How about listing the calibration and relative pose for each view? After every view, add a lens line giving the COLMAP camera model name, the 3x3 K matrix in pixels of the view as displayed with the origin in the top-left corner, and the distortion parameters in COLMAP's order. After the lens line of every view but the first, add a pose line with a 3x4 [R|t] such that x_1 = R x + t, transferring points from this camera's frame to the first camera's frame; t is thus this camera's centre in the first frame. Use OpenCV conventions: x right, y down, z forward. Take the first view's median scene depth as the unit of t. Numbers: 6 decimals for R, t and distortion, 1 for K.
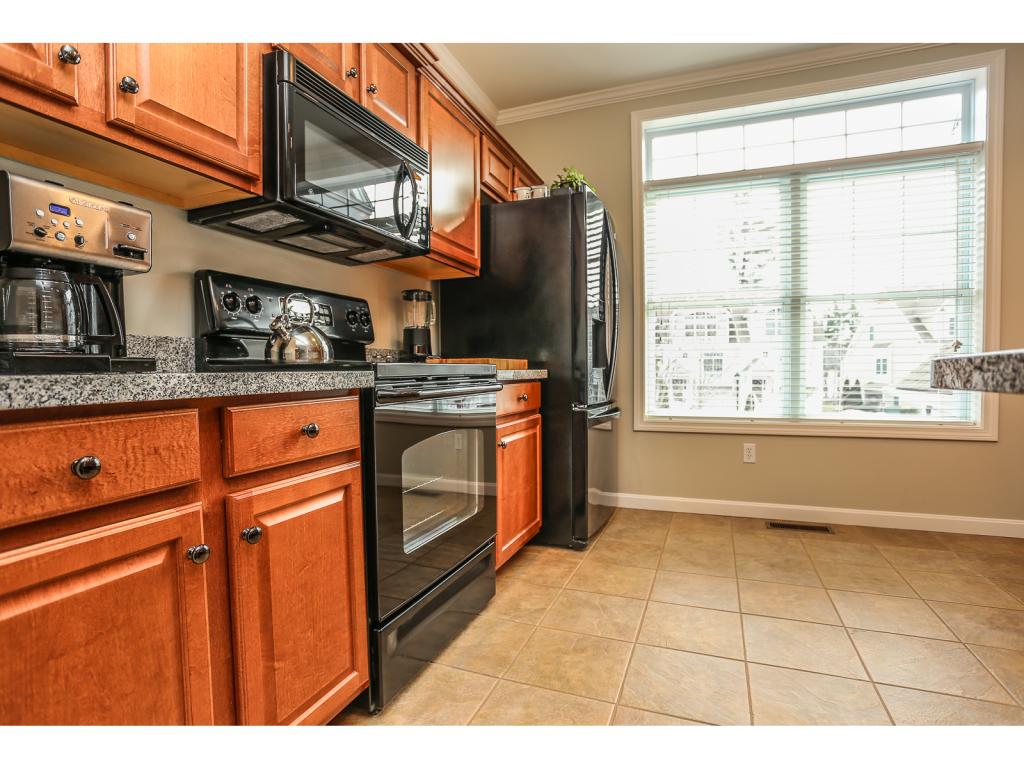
lens RADIAL K [[521.4, 0, 513.3], [0, 521.4, 385.8], [0, 0, 1]] dist [-0.076970, 0.035085]
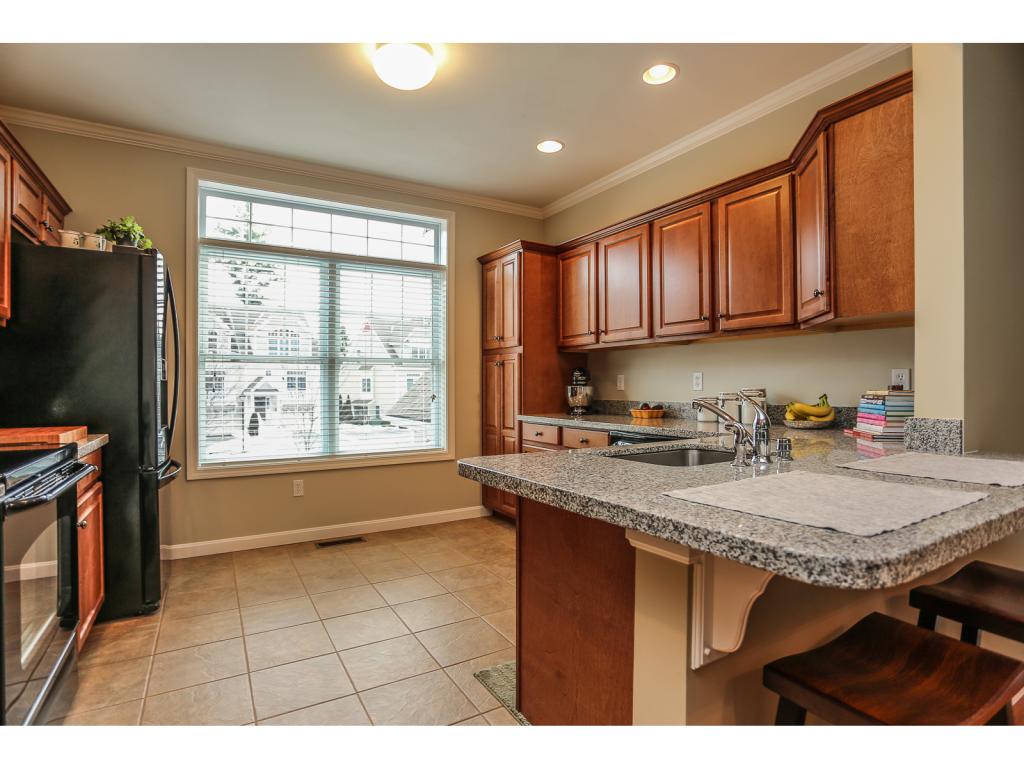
lens RADIAL K [[521.4, 0, 513.3], [0, 521.4, 385.8], [0, 0, 1]] dist [-0.076970, 0.035085]
pose [[0.613270, 0.003729, 0.789864, -0.208026], [0.020360, 0.999582, -0.020526, -0.084646], [-0.789611, 0.028670, 0.612938, -0.149483]]
